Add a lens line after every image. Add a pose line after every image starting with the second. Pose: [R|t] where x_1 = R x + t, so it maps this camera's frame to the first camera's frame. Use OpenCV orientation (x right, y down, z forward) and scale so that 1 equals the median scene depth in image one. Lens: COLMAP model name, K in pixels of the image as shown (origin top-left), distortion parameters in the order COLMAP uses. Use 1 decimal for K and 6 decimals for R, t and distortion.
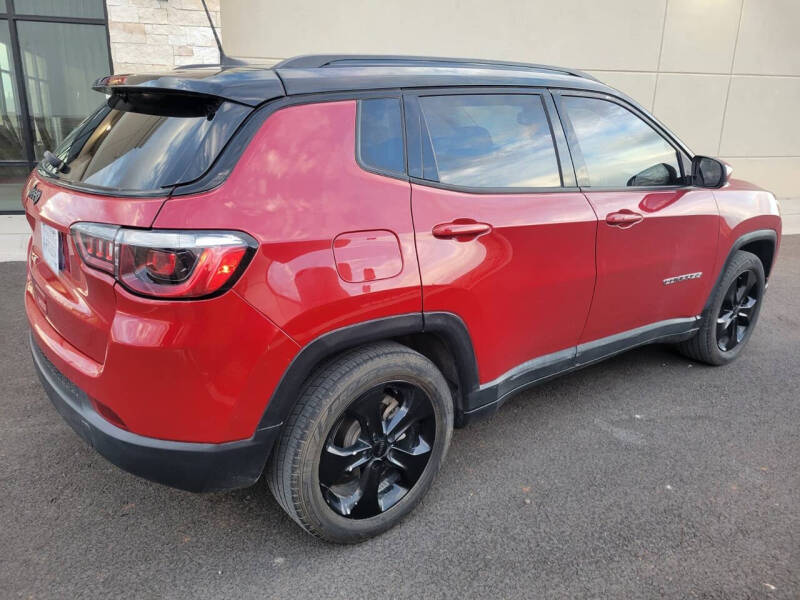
lens RADIAL K [[605.6, 0, 384.4], [0, 605.6, 289.0], [0, 0, 1]] dist [0.072541, -0.059772]
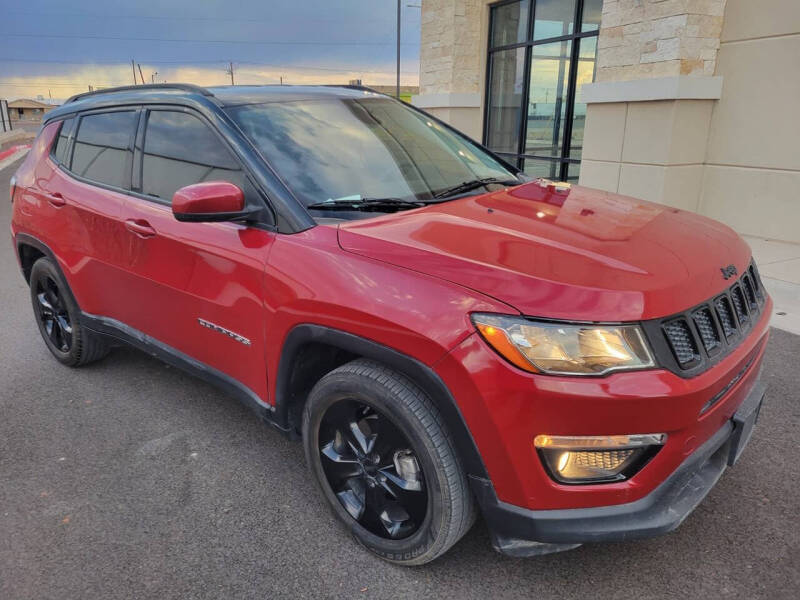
lens RADIAL K [[605.6, 0, 384.4], [0, 605.6, 289.0], [0, 0, 1]] dist [0.072541, -0.059772]
pose [[0.178562, 0.258769, -0.949291, 1.907925], [-0.249576, 0.945155, 0.210697, -0.437290], [0.951750, 0.199298, 0.233351, 1.513544]]
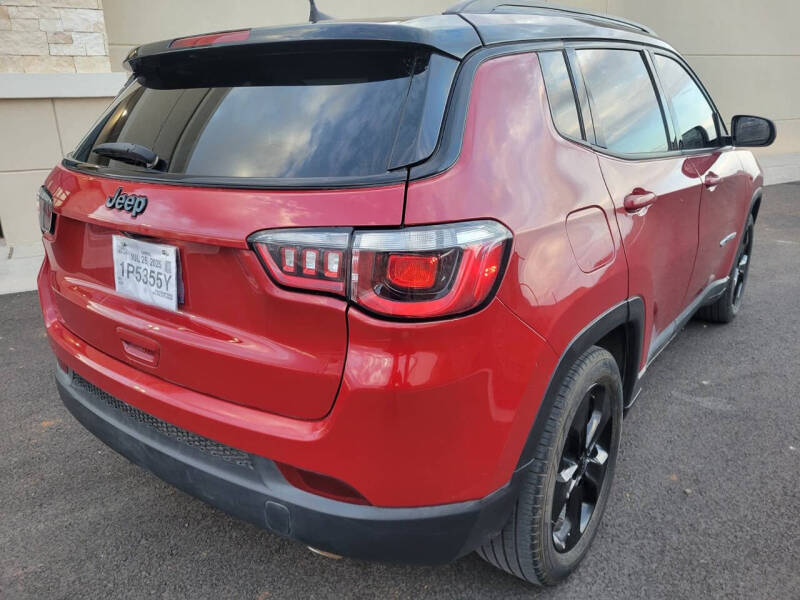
lens RADIAL K [[607.4, 0, 386.6], [0, 607.4, 300.1], [0, 0, 1]] dist [0.069202, -0.059096]
pose [[0.964086, -0.122390, 0.235710, -0.453986], [0.117619, 0.992468, 0.034252, -0.030381], [-0.238126, -0.005298, 0.971220, 0.234355]]
